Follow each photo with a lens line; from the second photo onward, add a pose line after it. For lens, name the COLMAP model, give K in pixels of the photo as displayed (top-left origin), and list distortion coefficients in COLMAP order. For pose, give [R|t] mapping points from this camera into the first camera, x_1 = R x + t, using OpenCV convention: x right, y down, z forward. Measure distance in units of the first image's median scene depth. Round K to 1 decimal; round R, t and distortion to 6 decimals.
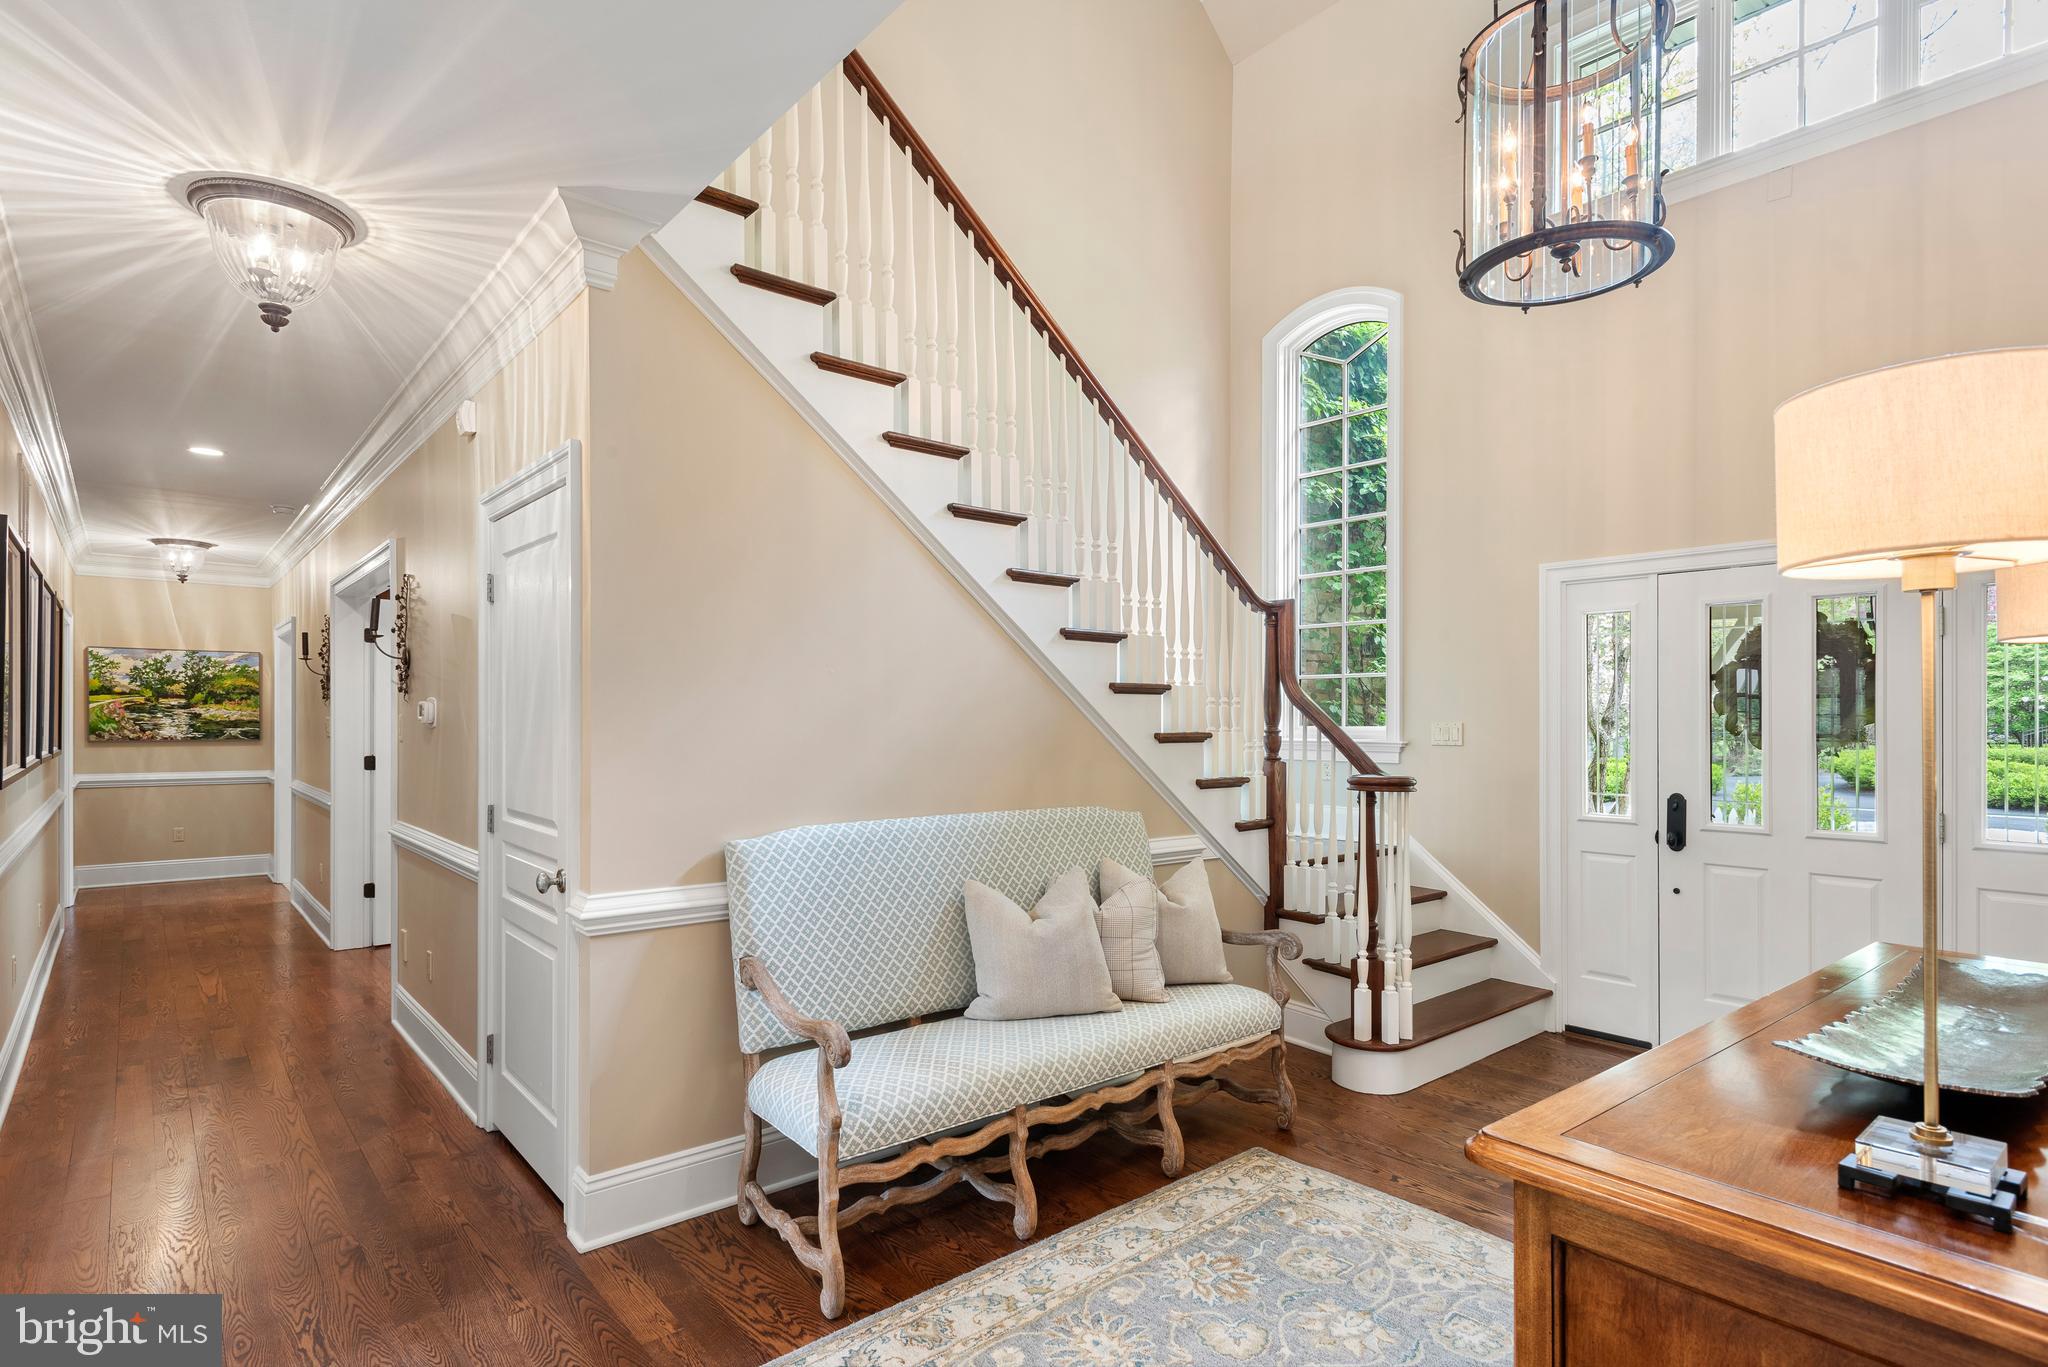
lens RADIAL K [[1045.9, 0, 1019.4], [0, 1045.9, 693.5], [0, 0, 1]] dist [0.001627, -0.000023]
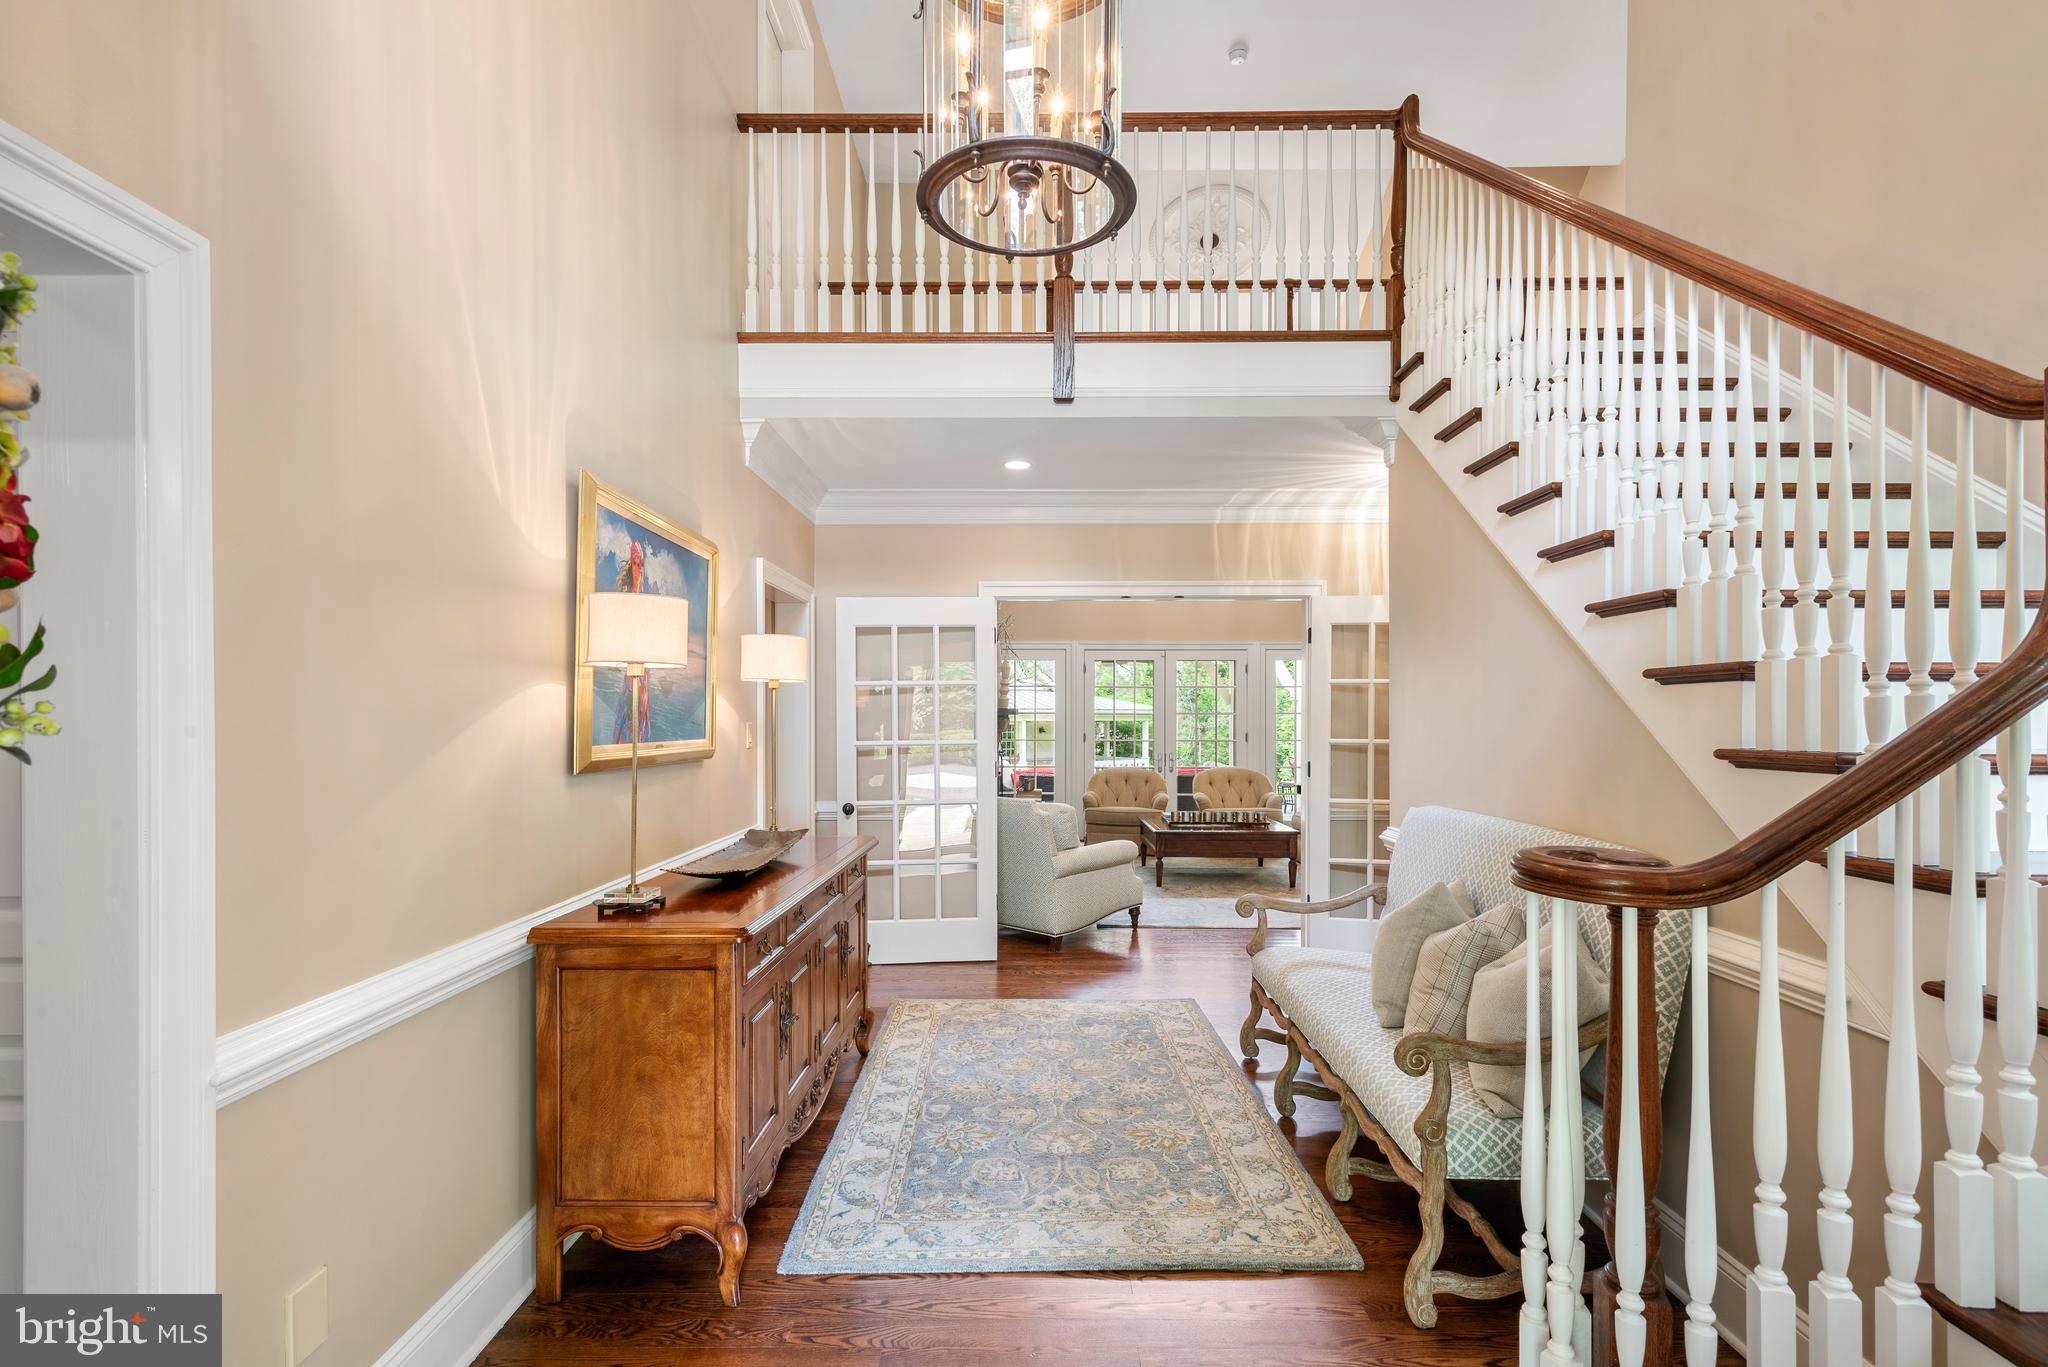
lens RADIAL K [[955.2, 0, 1023.3], [0, 955.2, 730.2], [0, 0, 1]] dist [0.003505, 0.000277]
pose [[-0.650333, 0.002148, -0.759646, 1.089703], [0.012418, 0.999892, -0.007803, 0.037511], [0.759548, -0.014508, -0.650290, 1.478412]]
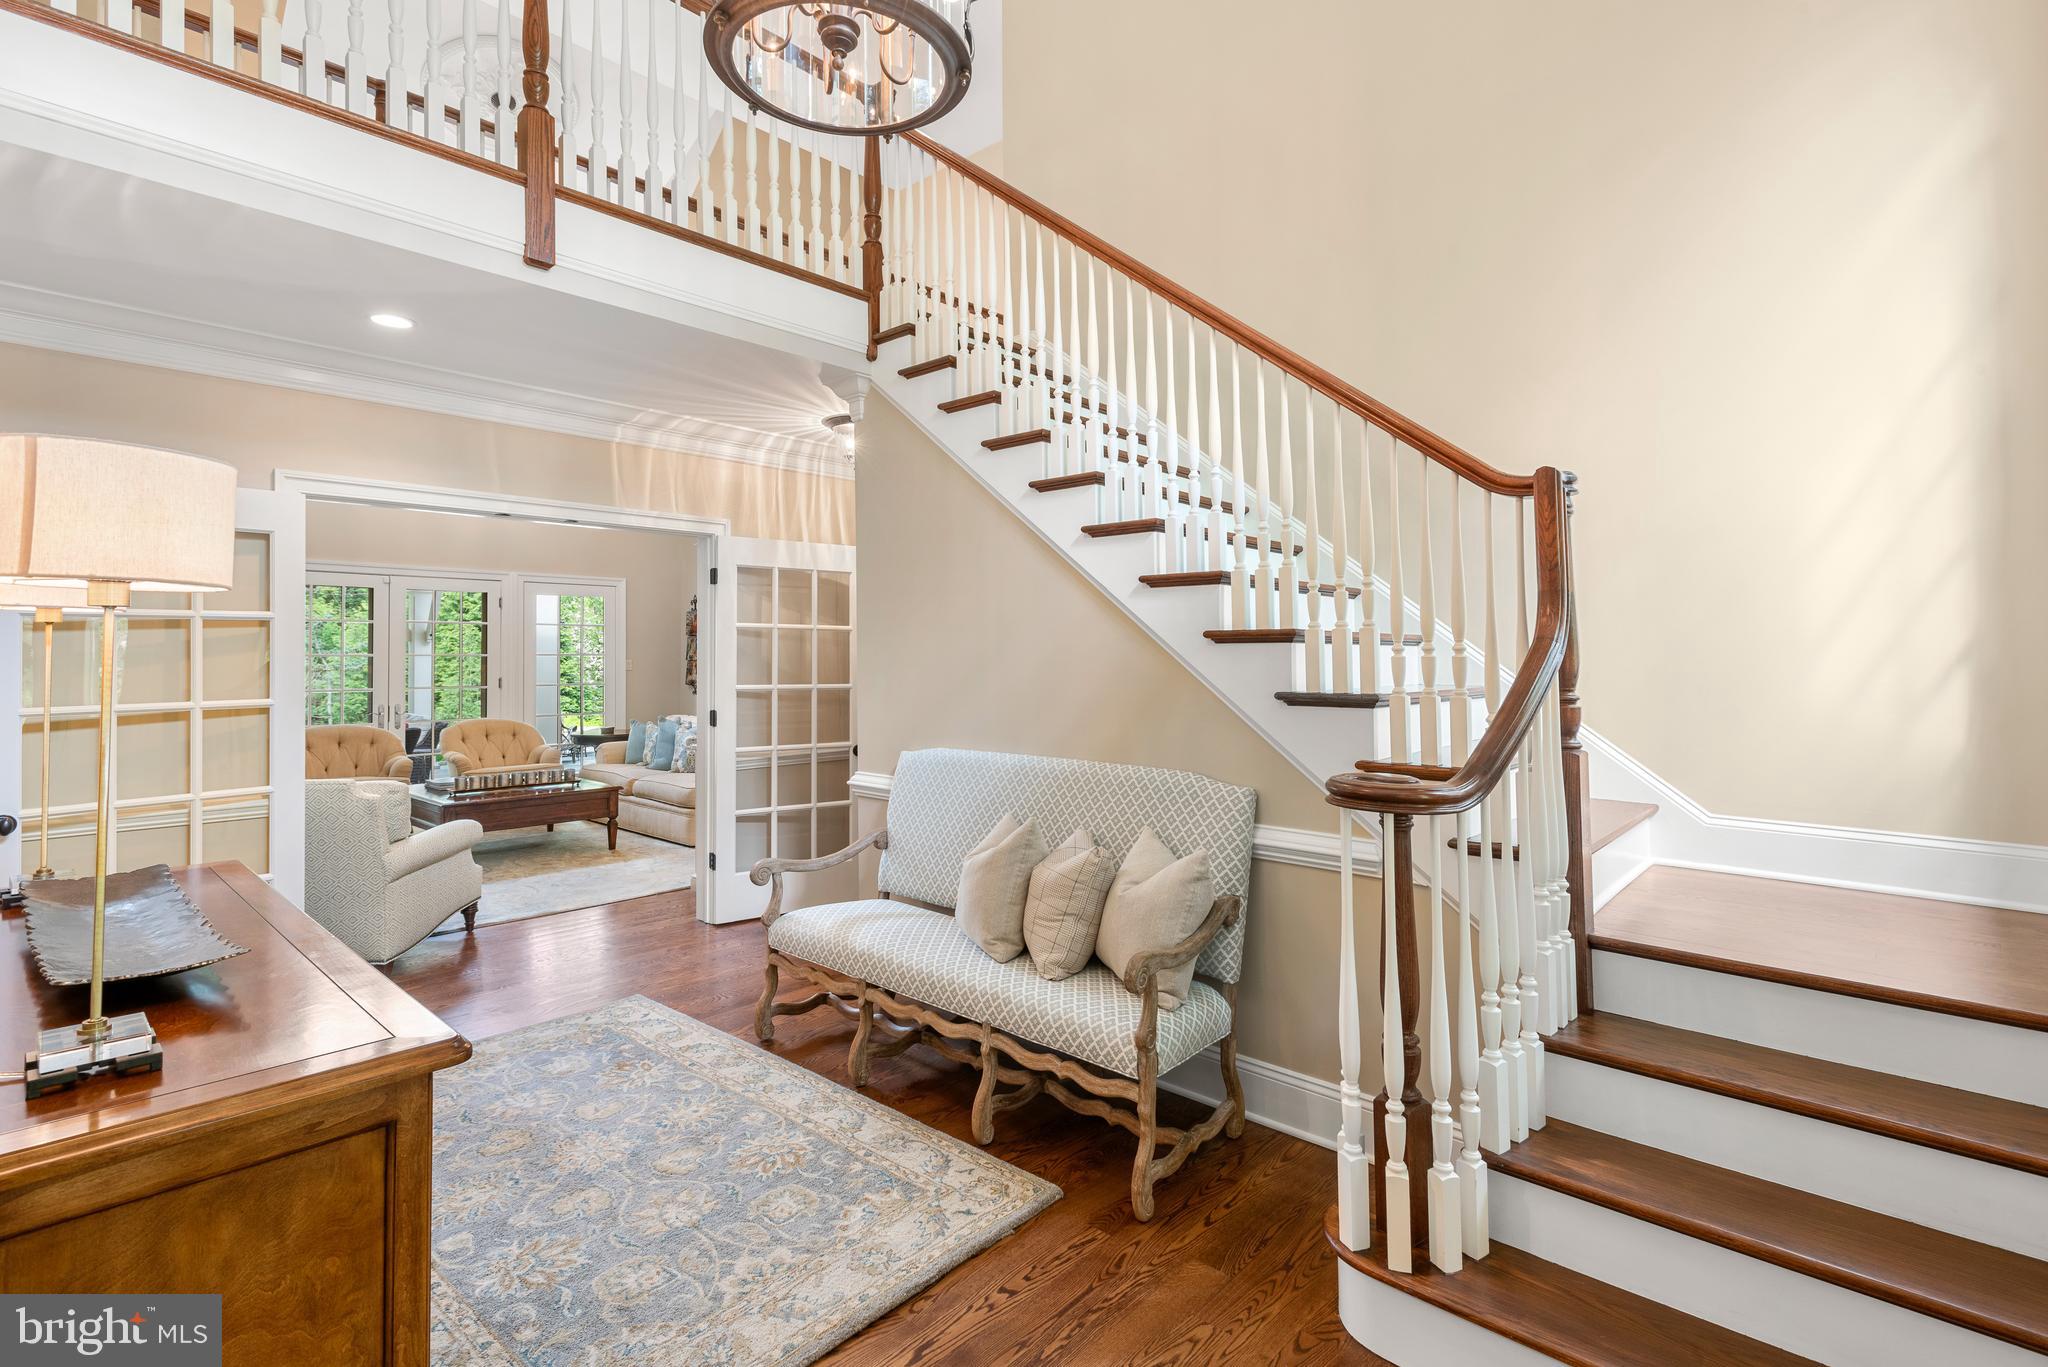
lens RADIAL K [[973.5, 0, 1032.8], [0, 973.5, 630.5], [0, 0, 1]] dist [0.002330, -0.000725]
pose [[0.136316, -0.033621, -0.990095, 1.162850], [0.023874, 0.999245, -0.030644, 0.013547], [0.990378, -0.019460, 0.137015, 1.014258]]
